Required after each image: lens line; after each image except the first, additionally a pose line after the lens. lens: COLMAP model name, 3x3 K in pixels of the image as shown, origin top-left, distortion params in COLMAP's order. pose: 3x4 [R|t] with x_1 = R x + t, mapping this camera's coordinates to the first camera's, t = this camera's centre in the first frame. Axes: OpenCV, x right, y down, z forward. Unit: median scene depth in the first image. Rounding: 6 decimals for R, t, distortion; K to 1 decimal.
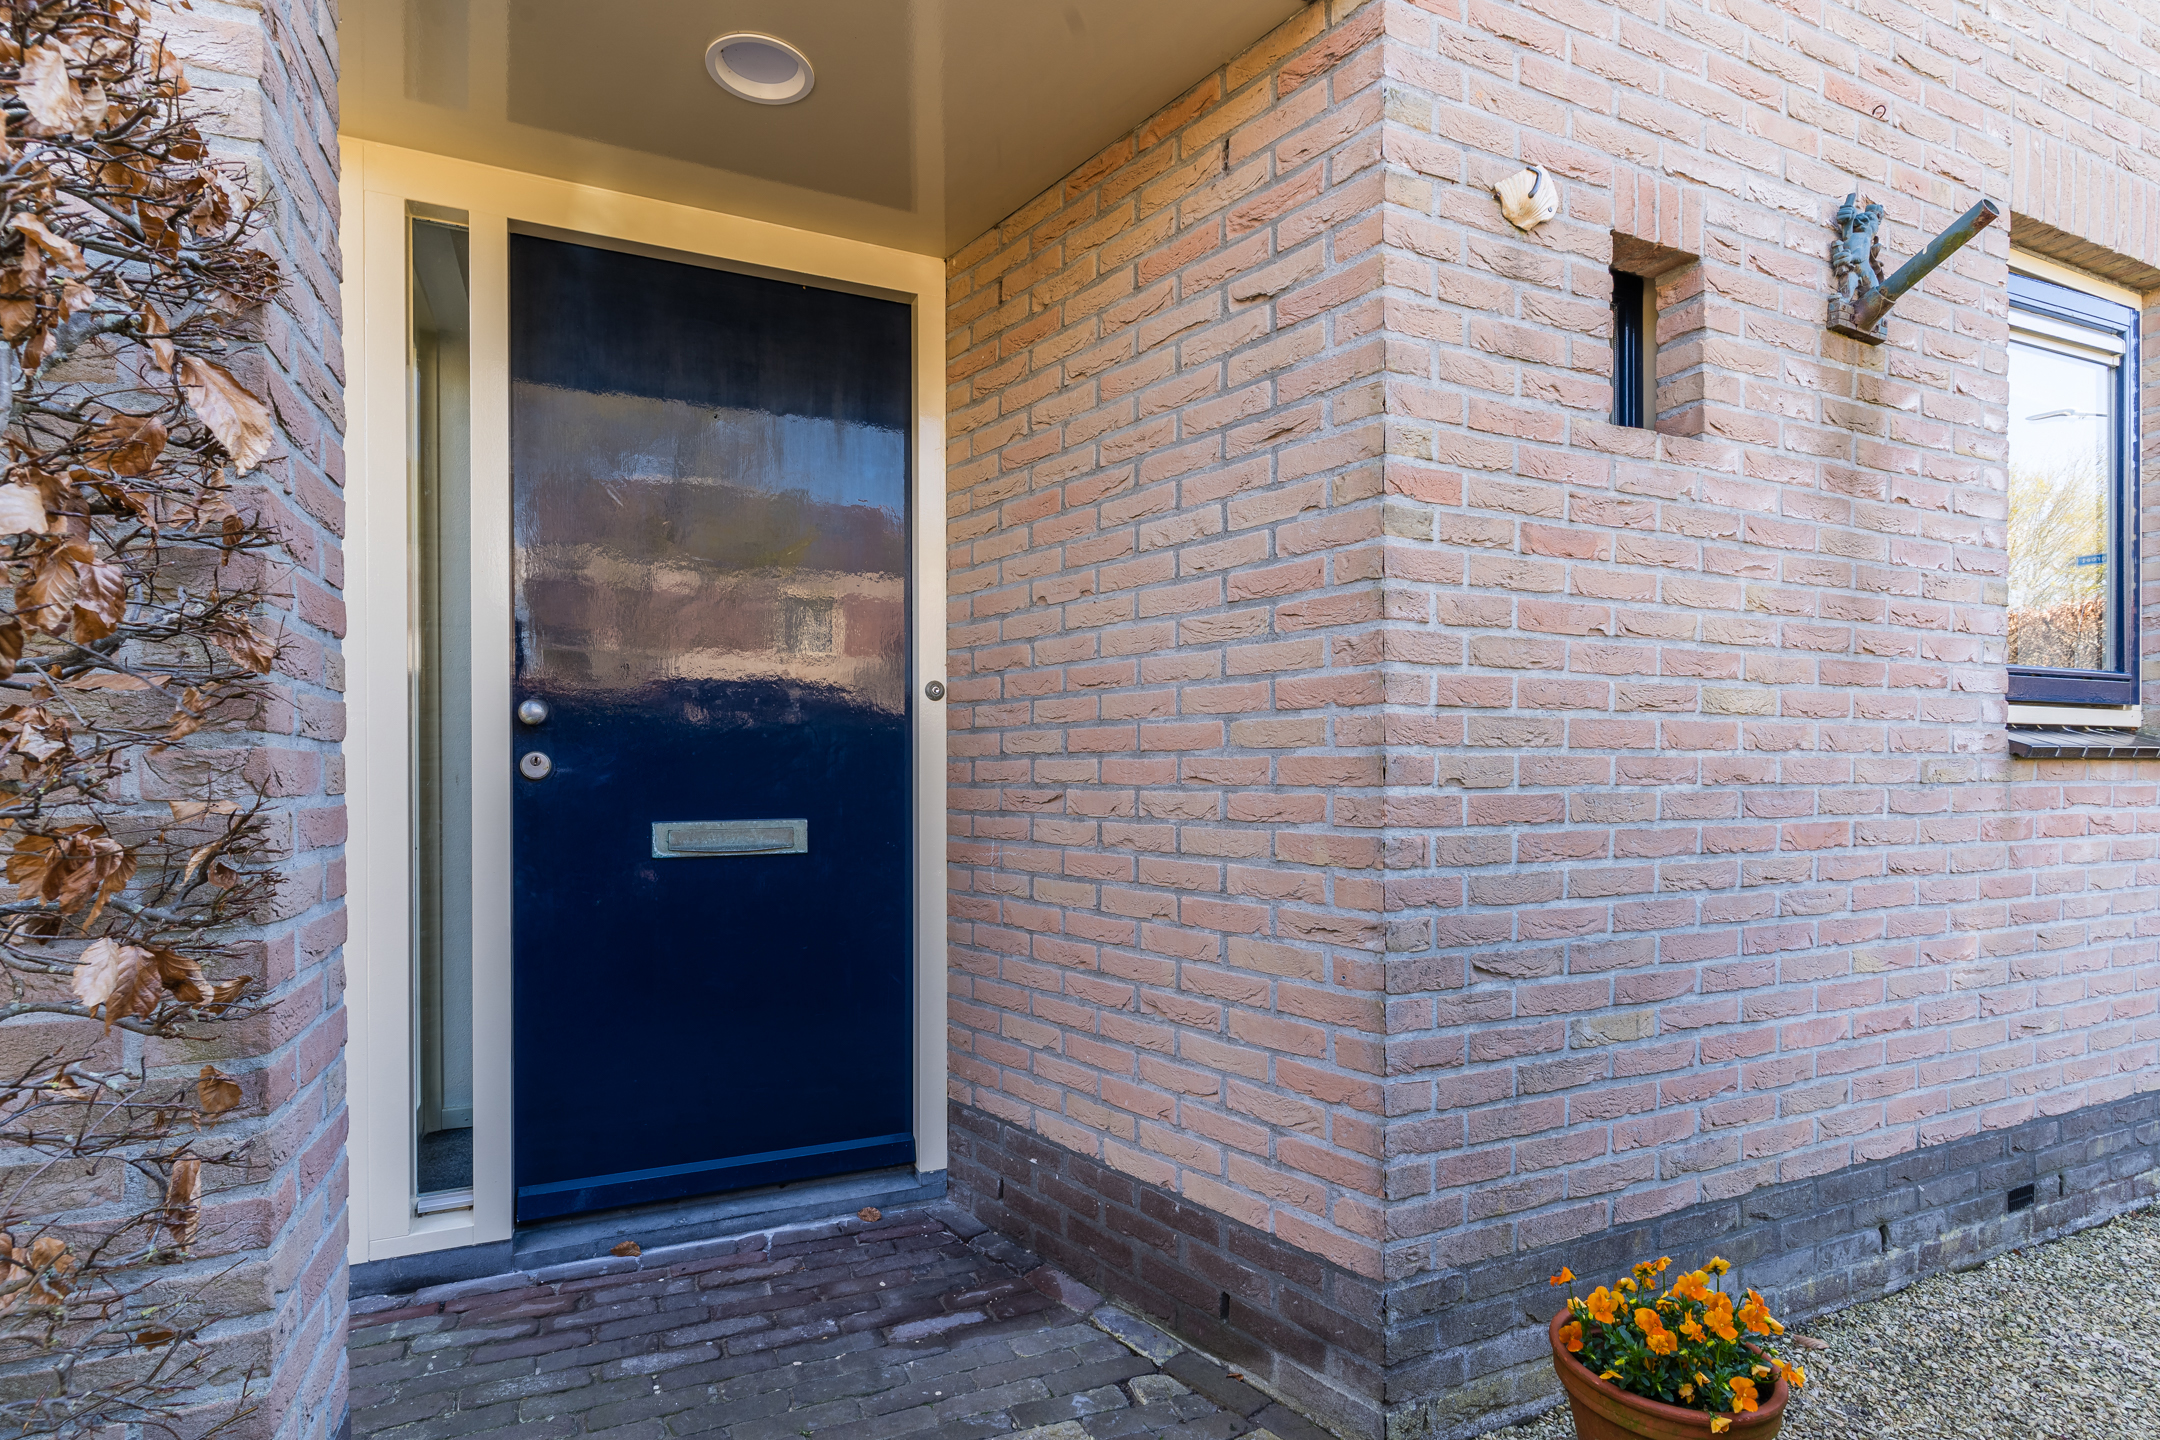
lens RADIAL K [[1048.7, 0, 1090.7], [0, 1048.7, 769.6], [0, 0, 1]] dist [0.001593, 0.000011]
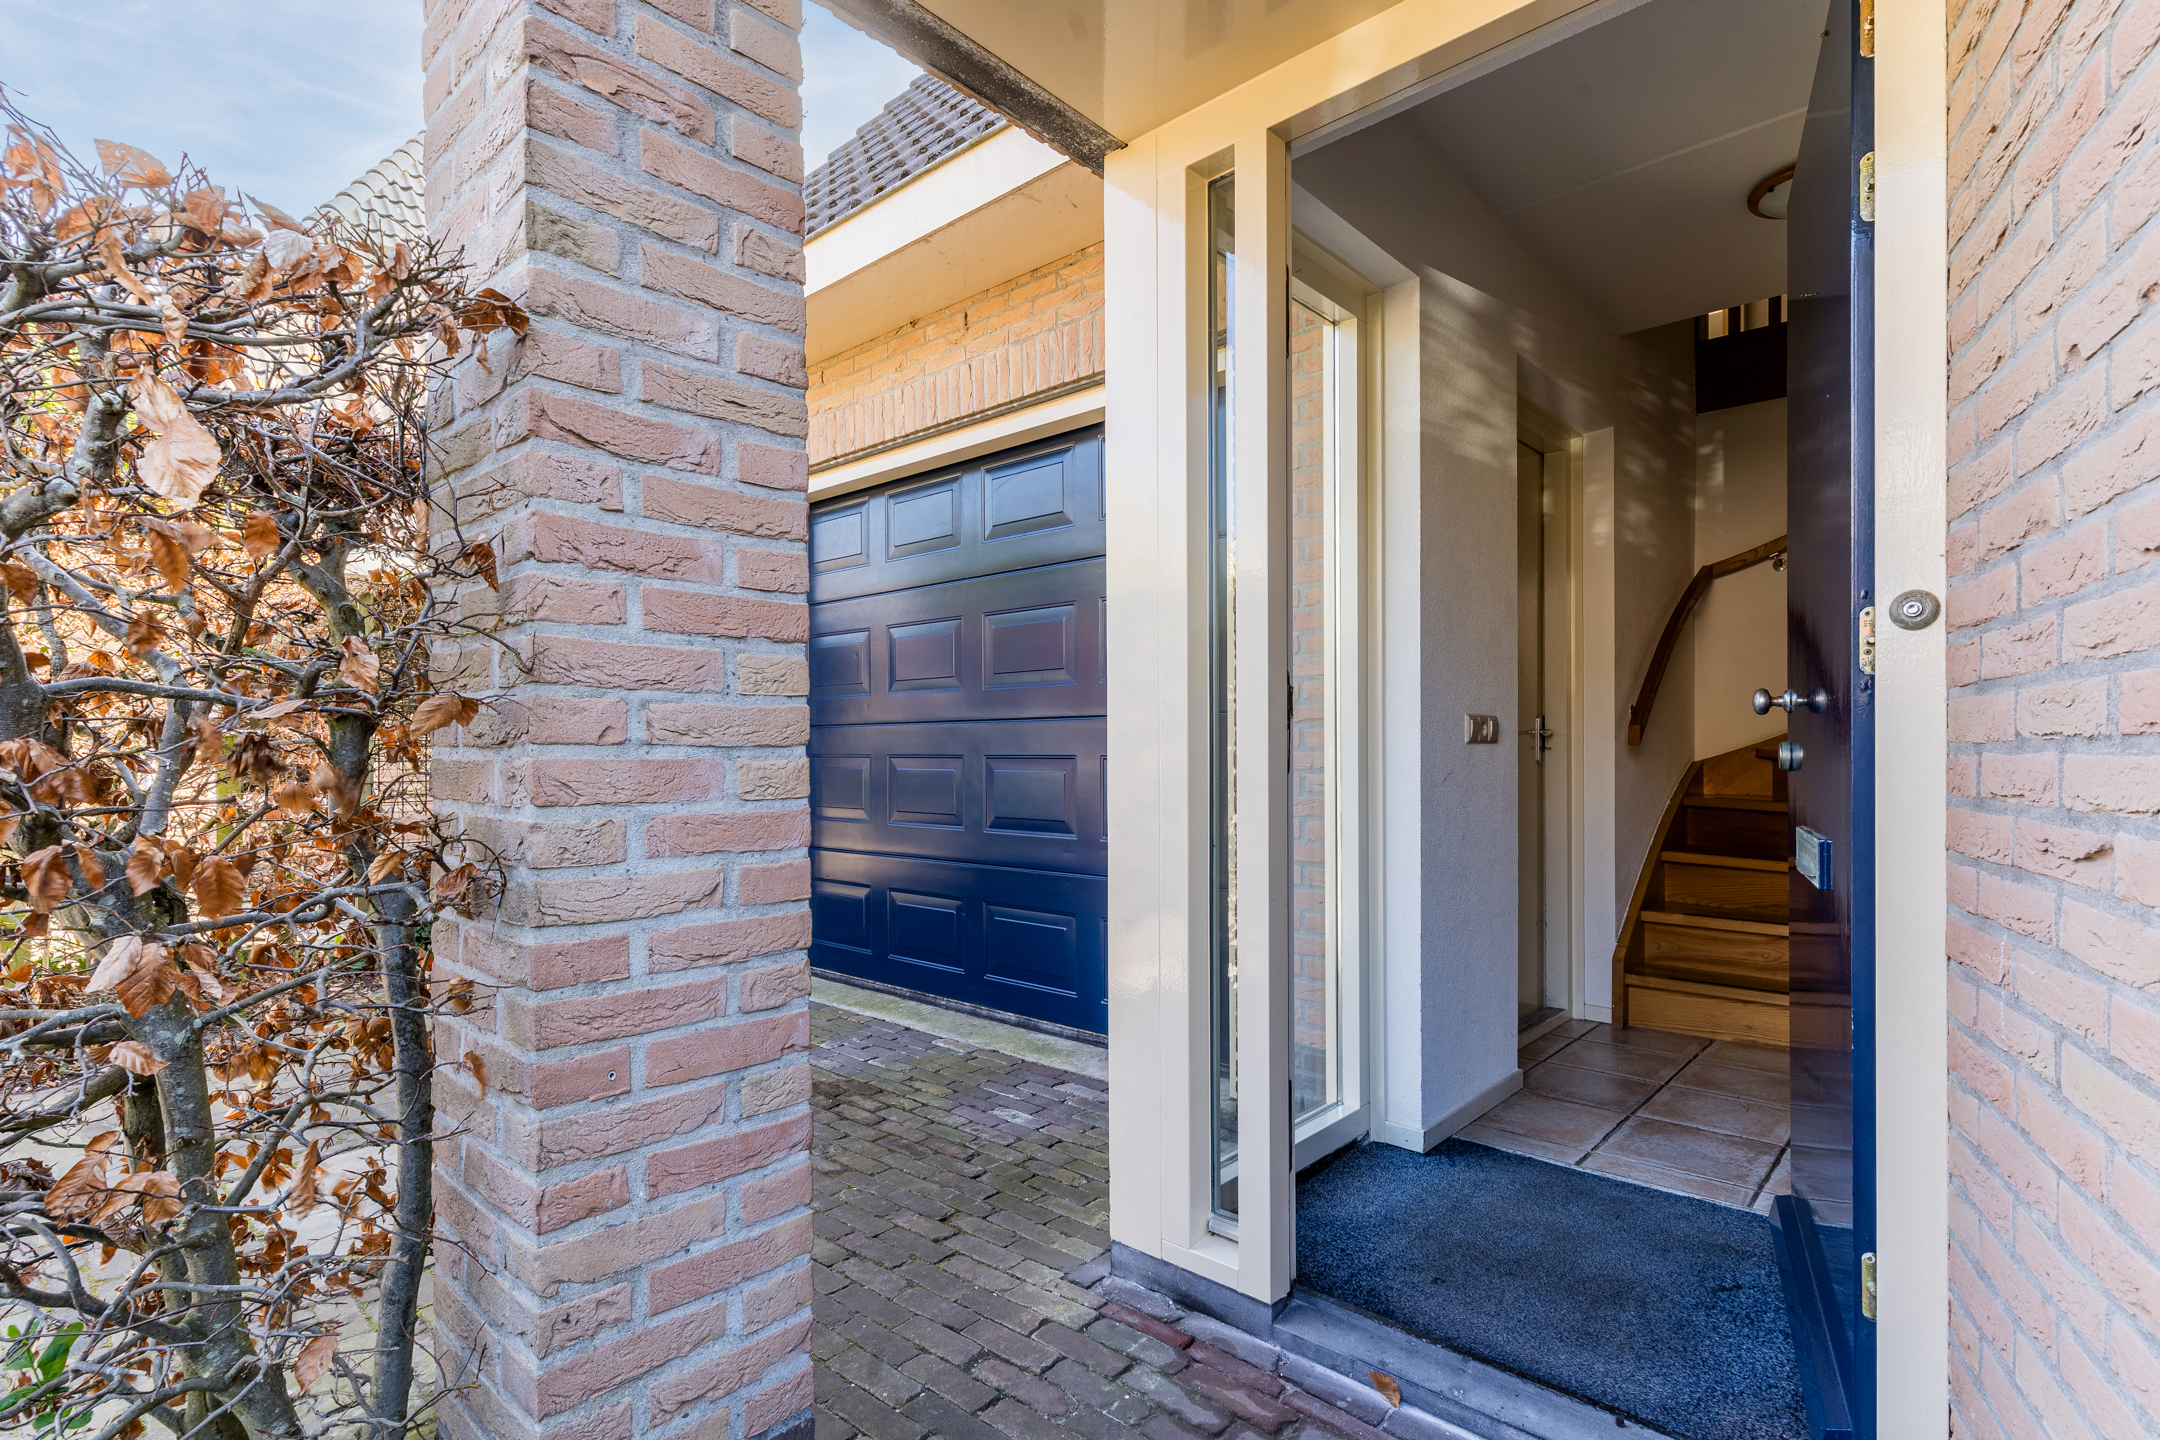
lens RADIAL K [[1048.7, 0, 1090.7], [0, 1048.7, 769.6], [0, 0, 1]] dist [0.001593, 0.000011]
pose [[0.394330, 0.012581, -0.918883, 0.179822], [0.007995, 0.999821, 0.017119, -0.013218], [0.918934, -0.014097, 0.394159, 0.515333]]
